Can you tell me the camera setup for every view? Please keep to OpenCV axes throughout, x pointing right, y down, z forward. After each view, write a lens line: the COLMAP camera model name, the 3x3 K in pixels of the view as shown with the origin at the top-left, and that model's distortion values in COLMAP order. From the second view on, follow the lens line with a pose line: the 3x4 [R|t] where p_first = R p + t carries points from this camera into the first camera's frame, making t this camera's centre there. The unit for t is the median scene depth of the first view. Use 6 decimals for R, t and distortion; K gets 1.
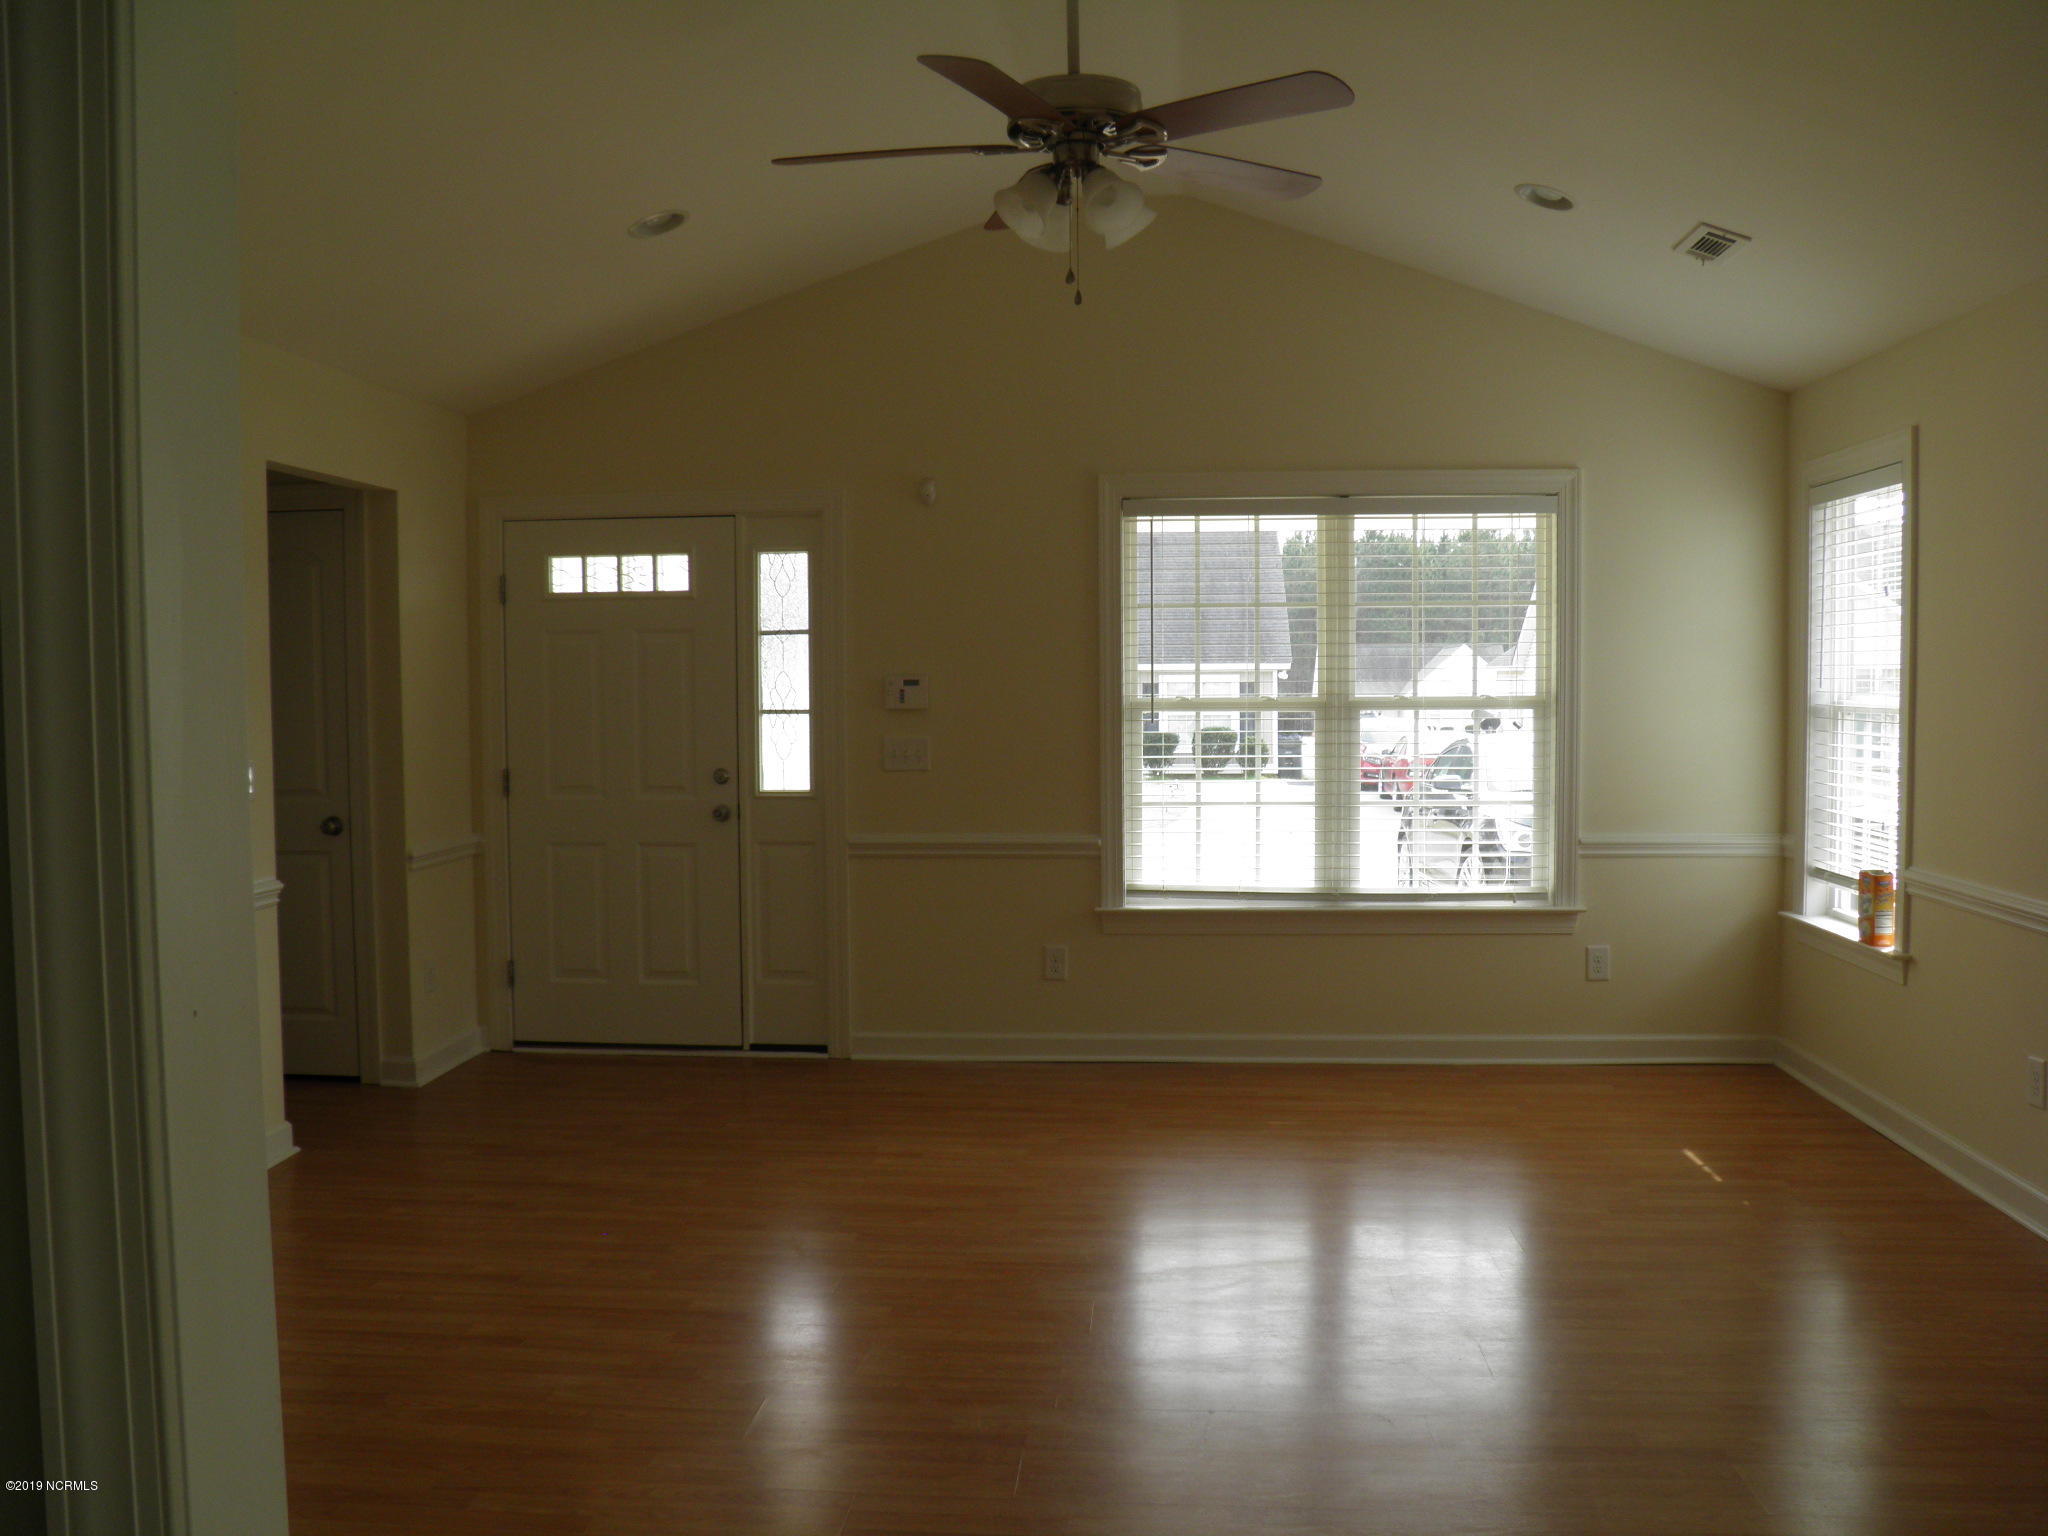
lens RADIAL K [[1726.7, 0, 1027.5], [0, 1726.7, 772.1], [0, 0, 1]] dist [-0.130163, 0.099118]
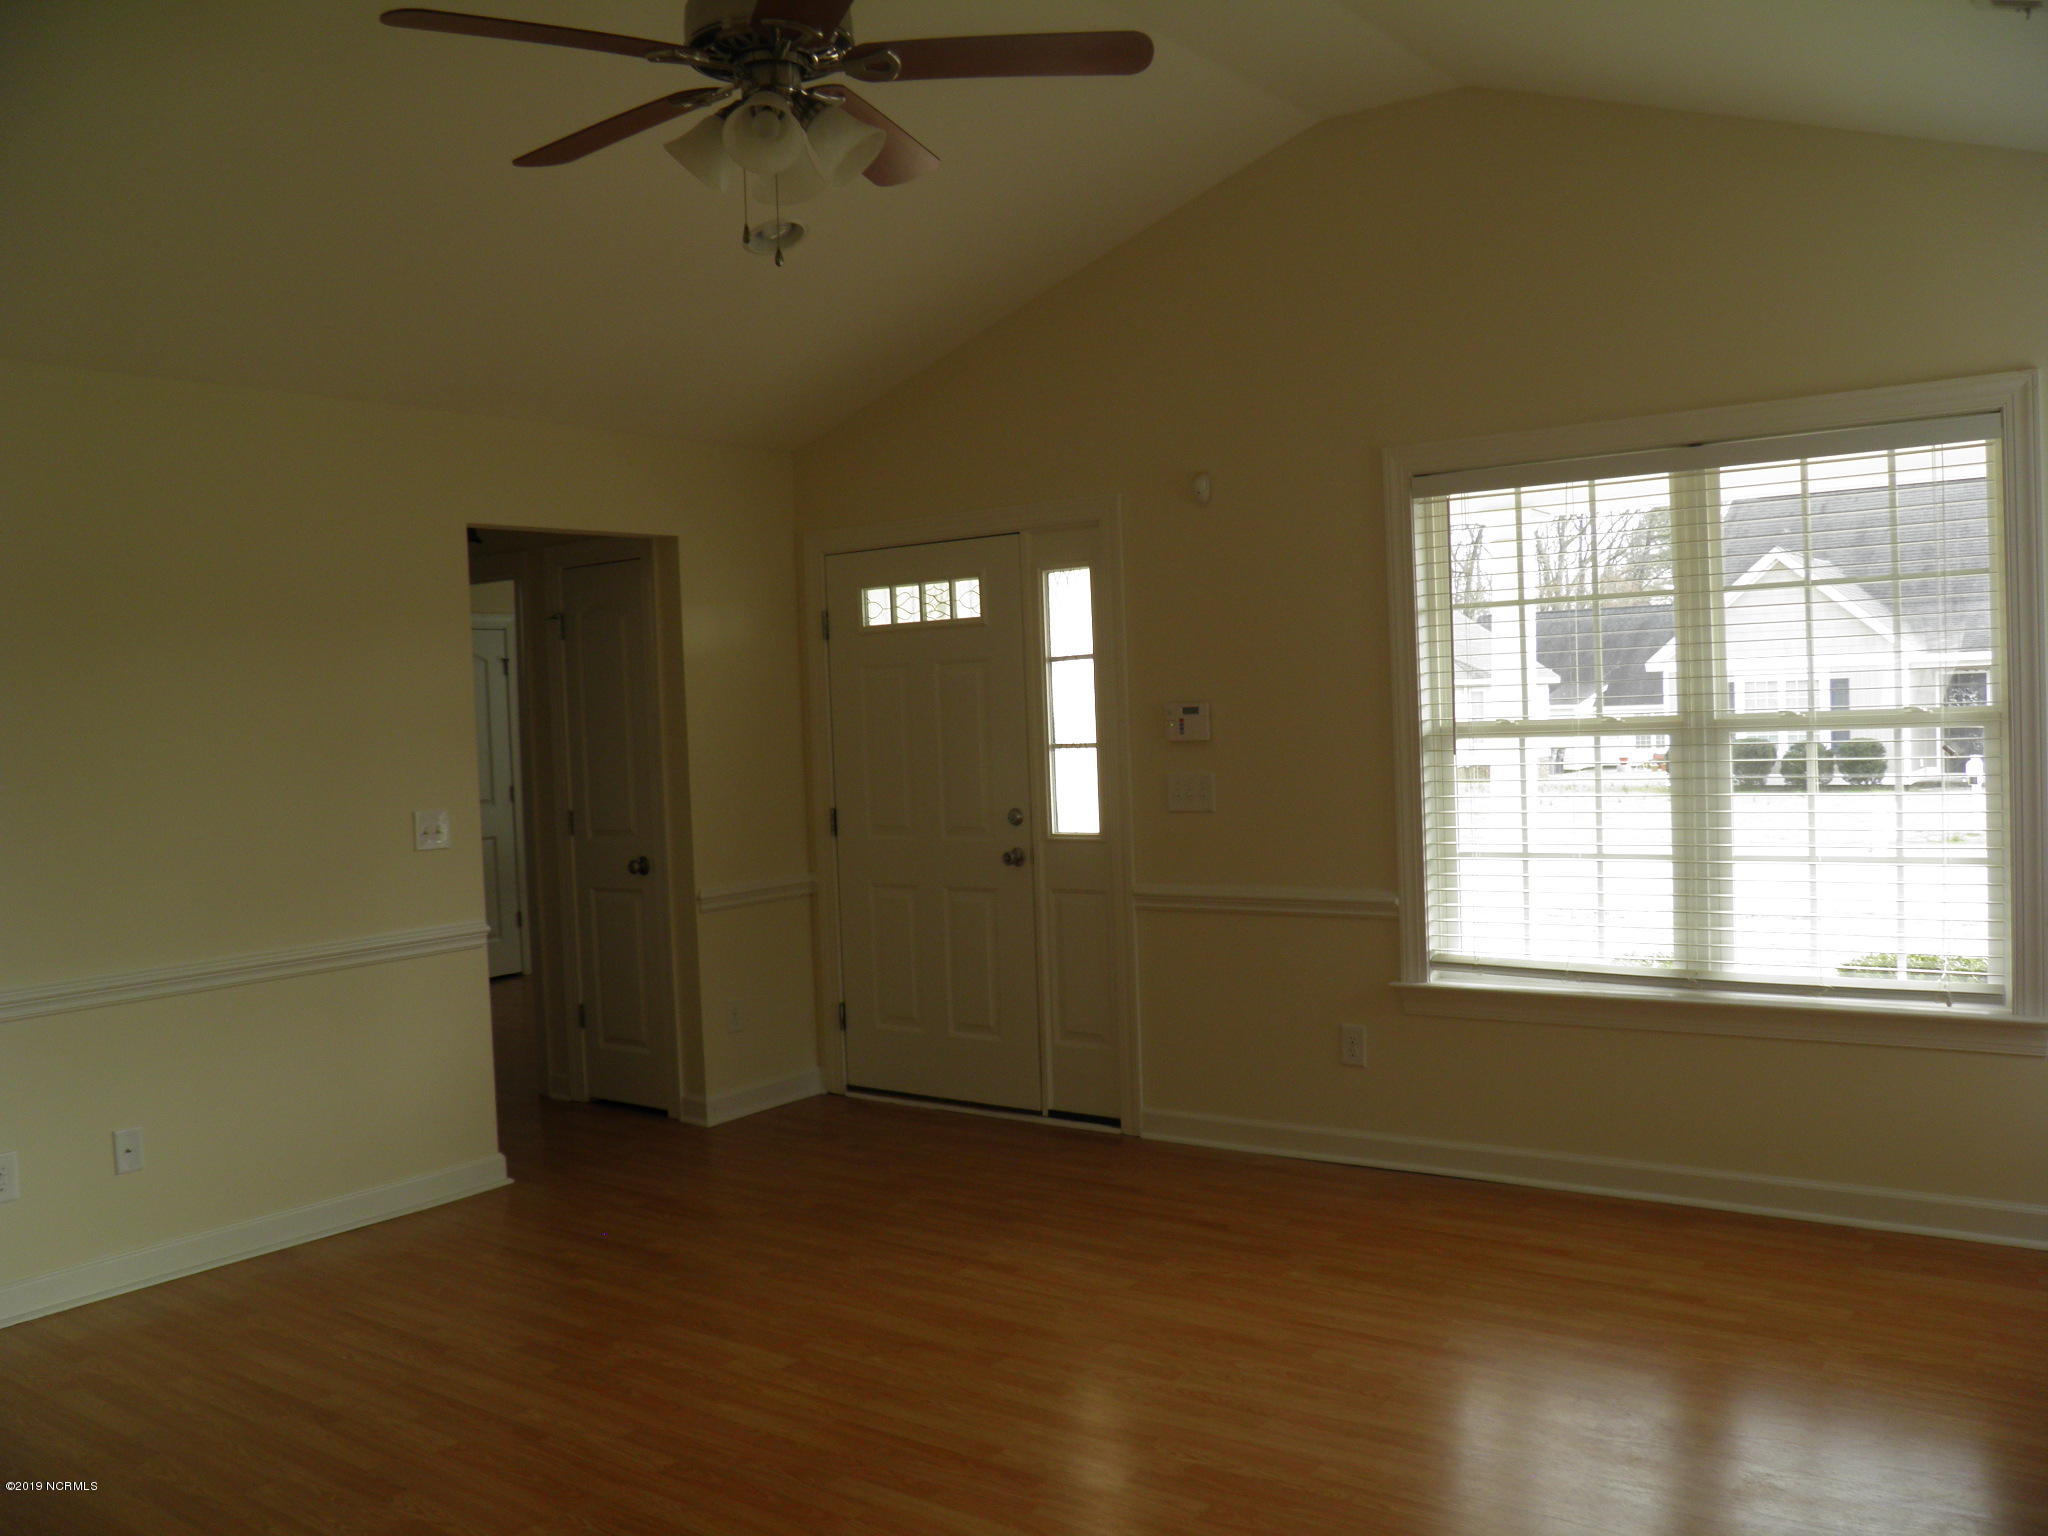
lens RADIAL K [[1726.7, 0, 1027.5], [0, 1726.7, 772.1], [0, 0, 1]] dist [-0.130163, 0.099118]
pose [[0.850670, -0.007952, -0.525640, 0.316456], [0.007066, 0.999968, -0.003691, -0.018301], [0.525652, -0.000574, 0.850699, 0.220890]]
